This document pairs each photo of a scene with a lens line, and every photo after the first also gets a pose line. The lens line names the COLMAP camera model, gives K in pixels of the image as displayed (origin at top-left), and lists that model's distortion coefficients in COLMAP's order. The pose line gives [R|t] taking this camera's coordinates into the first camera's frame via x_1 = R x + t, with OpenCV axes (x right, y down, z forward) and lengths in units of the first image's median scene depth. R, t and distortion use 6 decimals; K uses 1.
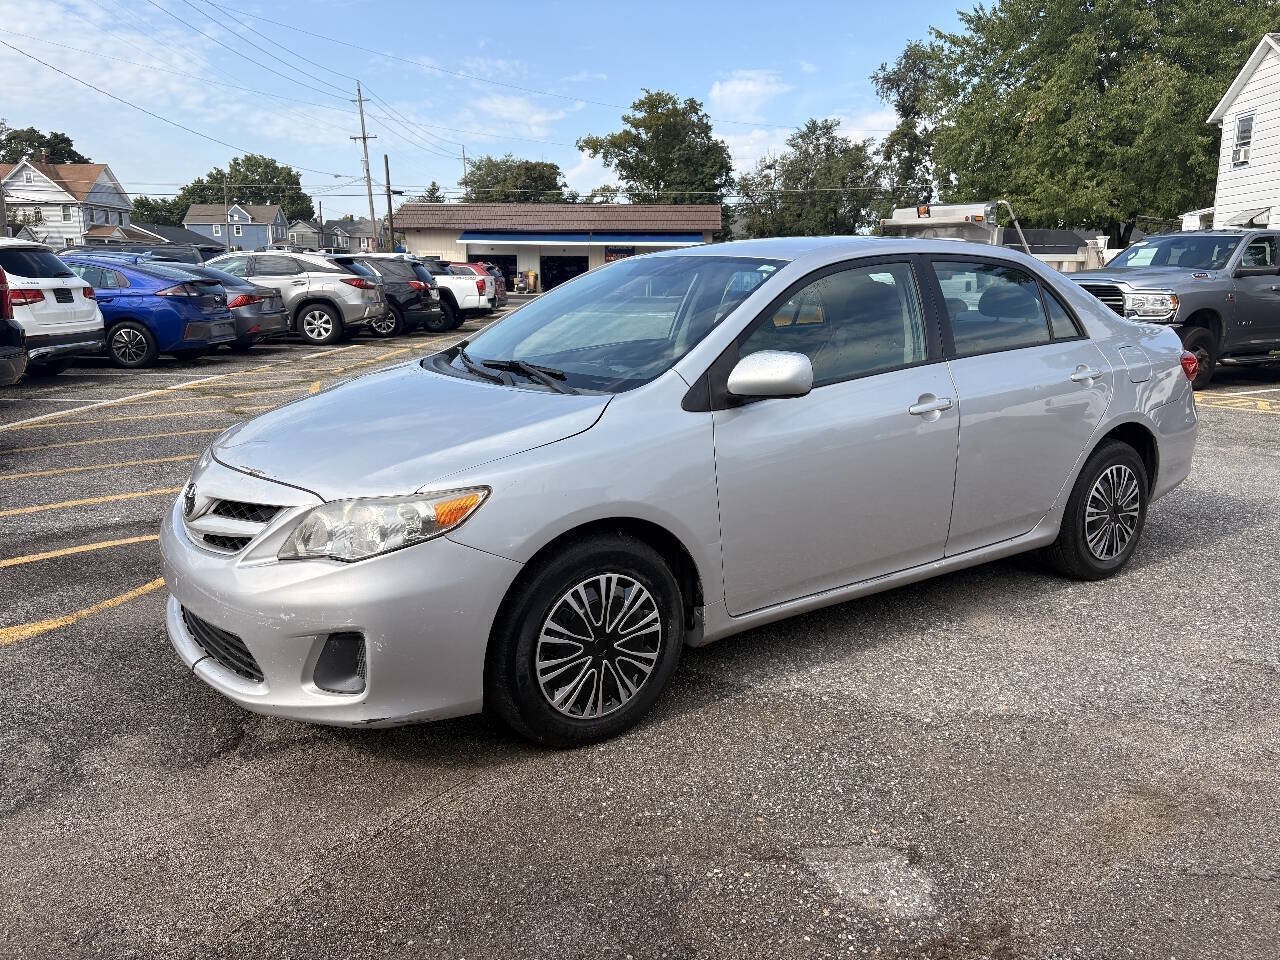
lens RADIAL K [[971.0, 0, 648.3], [0, 971.0, 486.5], [0, 0, 1]] dist [0.043896, -0.043013]
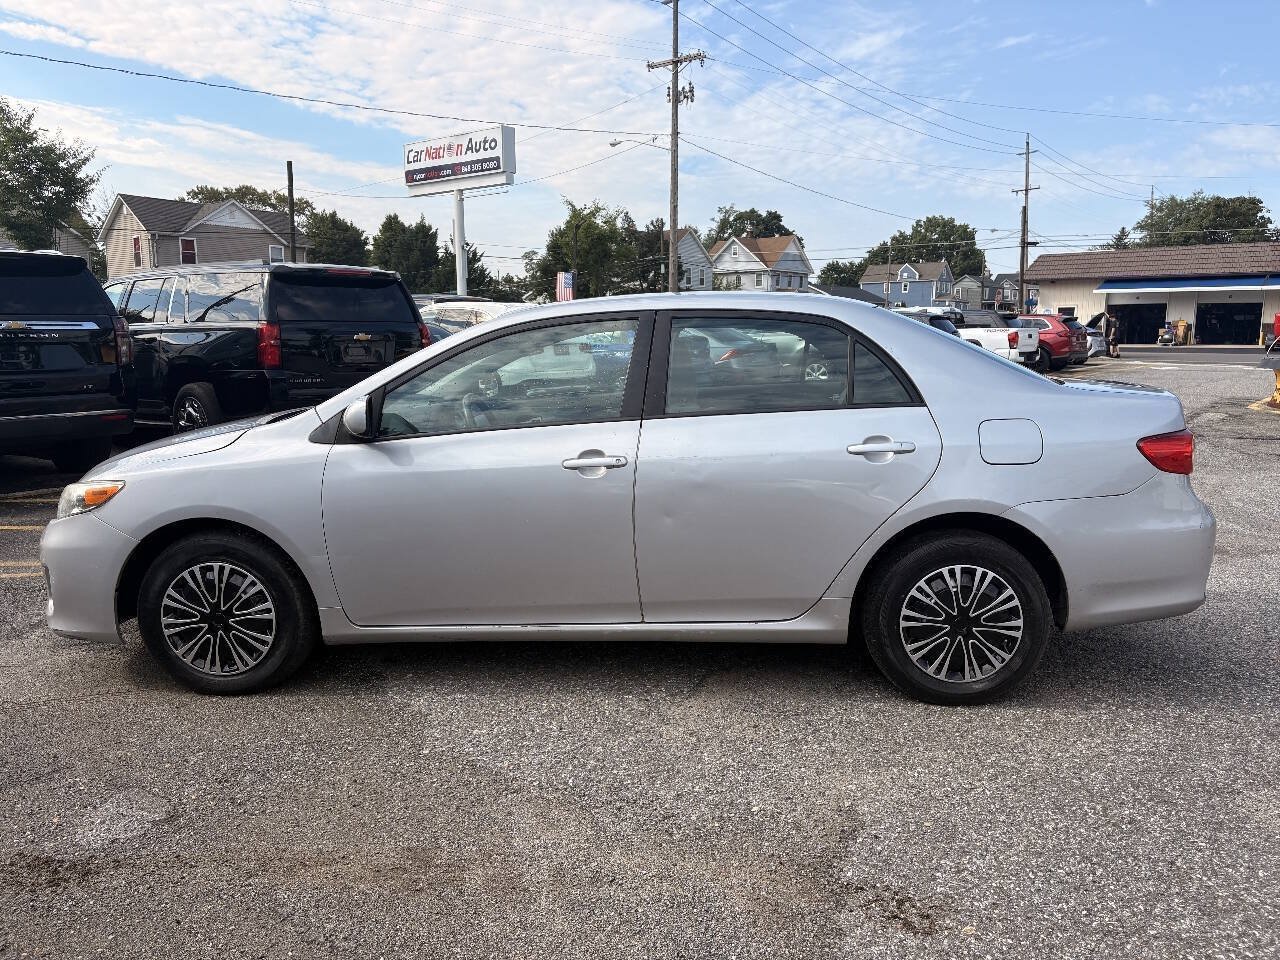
lens RADIAL K [[971.0, 0, 639.0], [0, 971.0, 480.3], [0, 0, 1]] dist [0.043896, -0.043013]
pose [[0.778878, 0.090578, -0.620601, 0.185501], [-0.126703, 0.991838, -0.014256, -0.010974], [0.614244, 0.089736, 0.783997, 0.049643]]
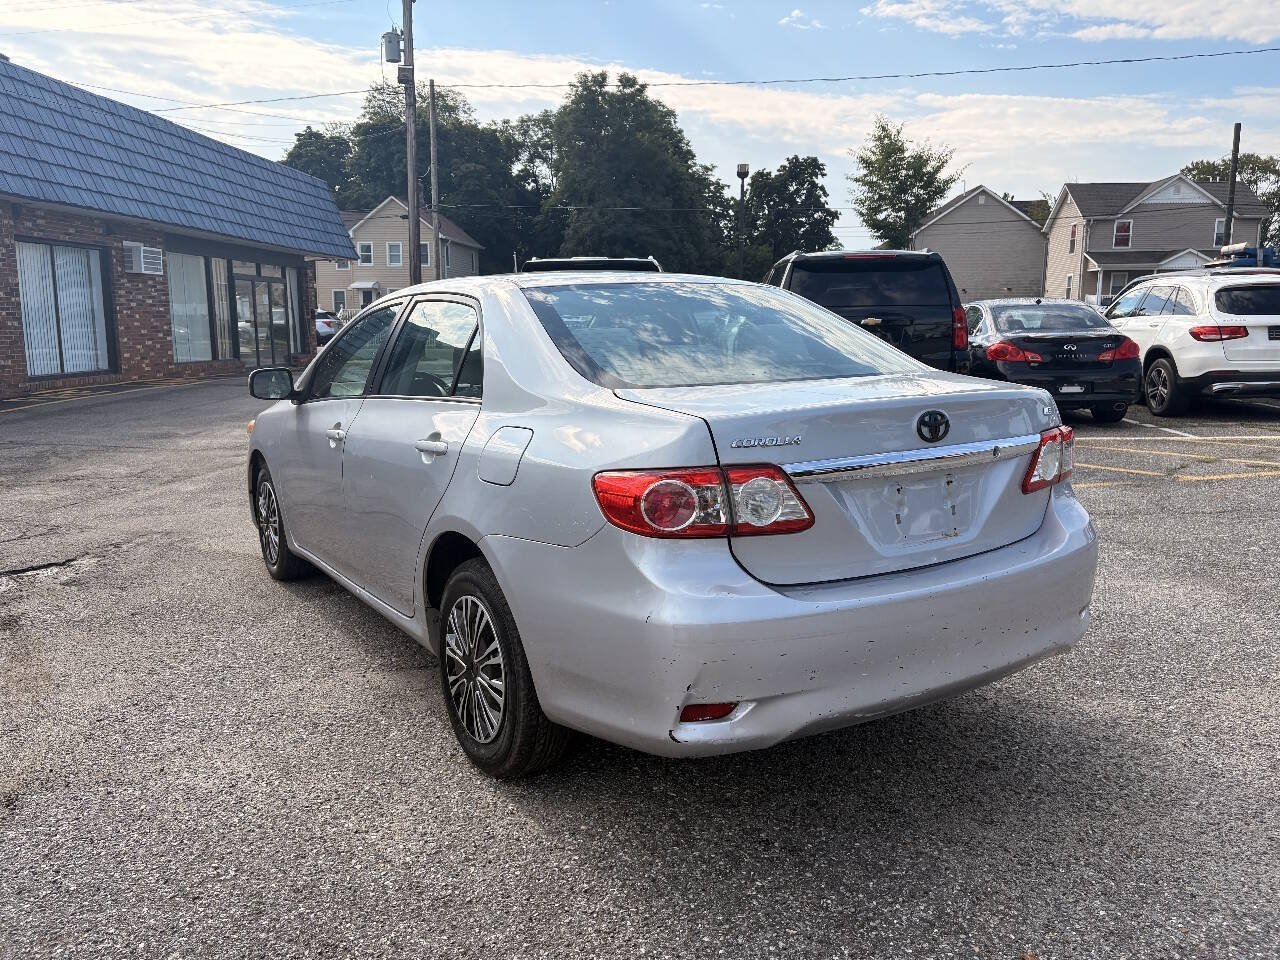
lens RADIAL K [[971.0, 0, 641.0], [0, 971.0, 474.6], [0, 0, 1]] dist [0.043896, -0.043013]
pose [[-0.055839, 0.151870, -0.986822, 0.270524], [-0.198305, 0.966986, 0.160039, -0.056121], [0.978548, 0.204628, -0.023879, 0.270760]]
